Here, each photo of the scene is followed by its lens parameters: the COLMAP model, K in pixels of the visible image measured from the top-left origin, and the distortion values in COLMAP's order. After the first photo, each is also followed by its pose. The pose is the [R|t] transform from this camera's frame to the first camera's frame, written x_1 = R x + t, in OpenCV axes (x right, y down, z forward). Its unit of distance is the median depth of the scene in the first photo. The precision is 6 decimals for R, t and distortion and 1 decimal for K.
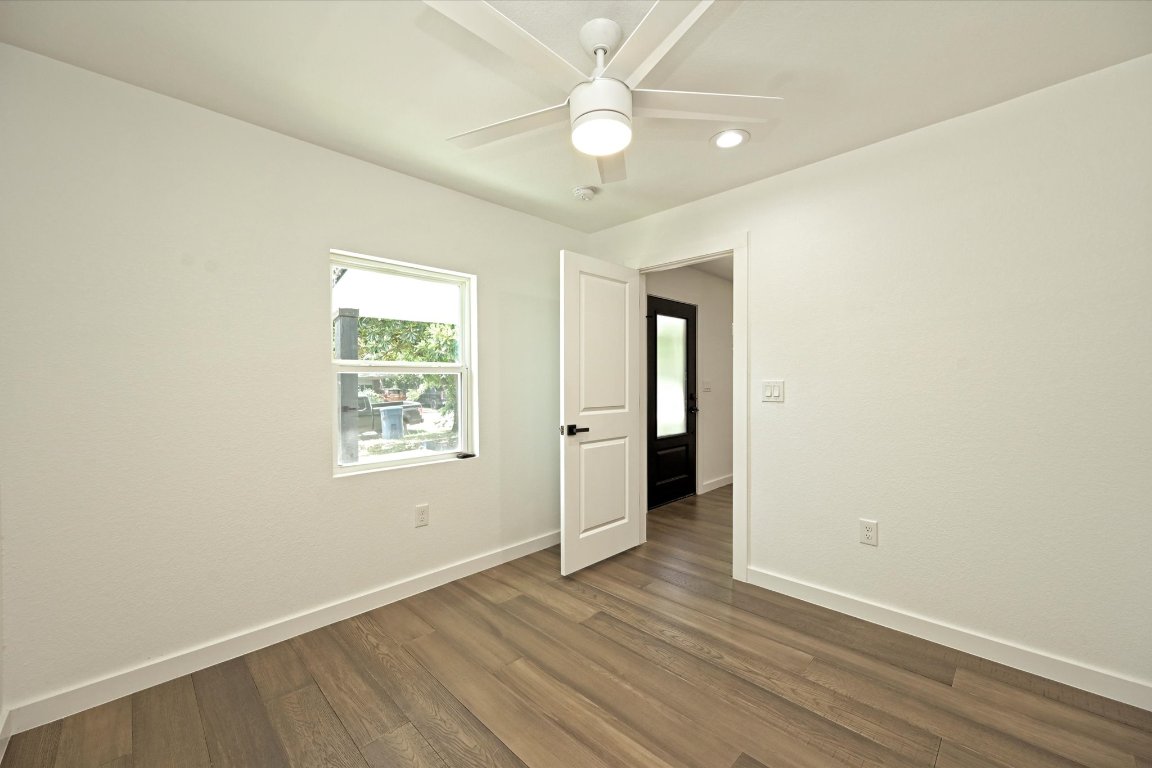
lens RADIAL K [[452.1, 0, 576.0], [0, 452.1, 382.2], [0, 0, 1]] dist [-0.001638, 0.000303]
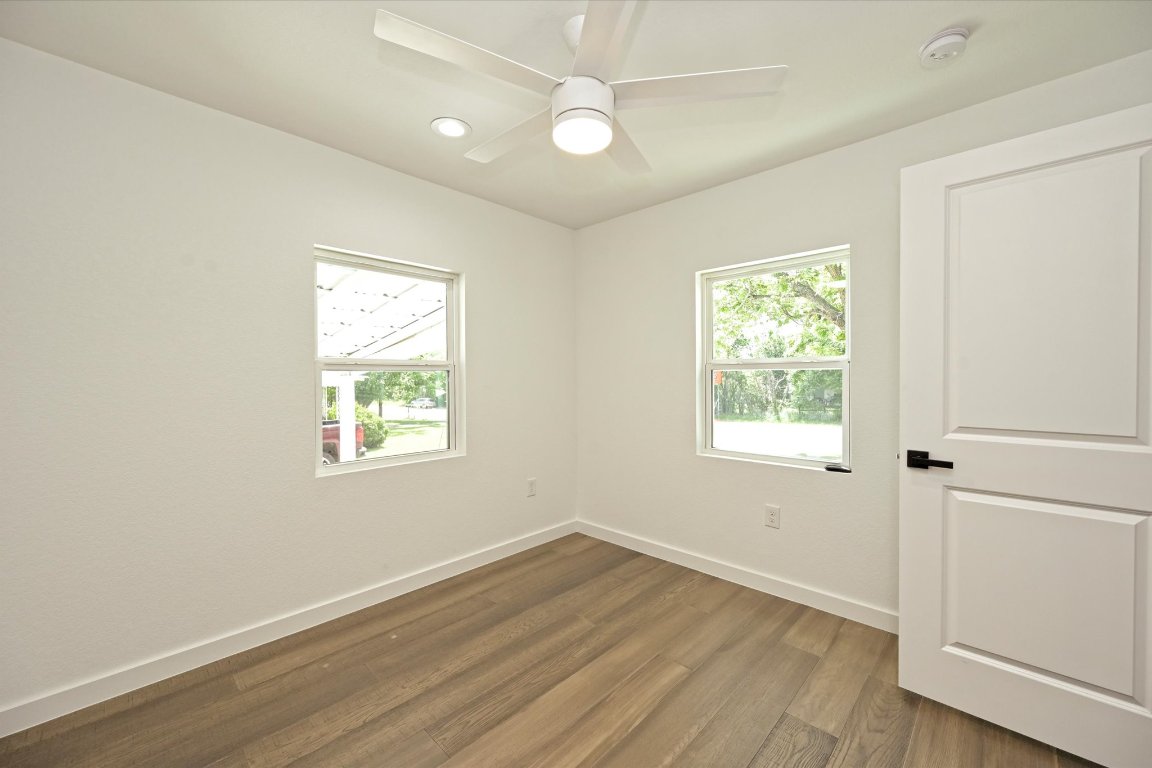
lens RADIAL K [[452.1, 0, 576.0], [0, 452.1, 382.2], [0, 0, 1]] dist [-0.001638, 0.000303]
pose [[0.024167, 0.015302, -0.999591, 0.667095], [-0.001020, 0.999883, 0.015282, -0.007588], [0.999707, 0.000651, 0.024179, 0.603970]]
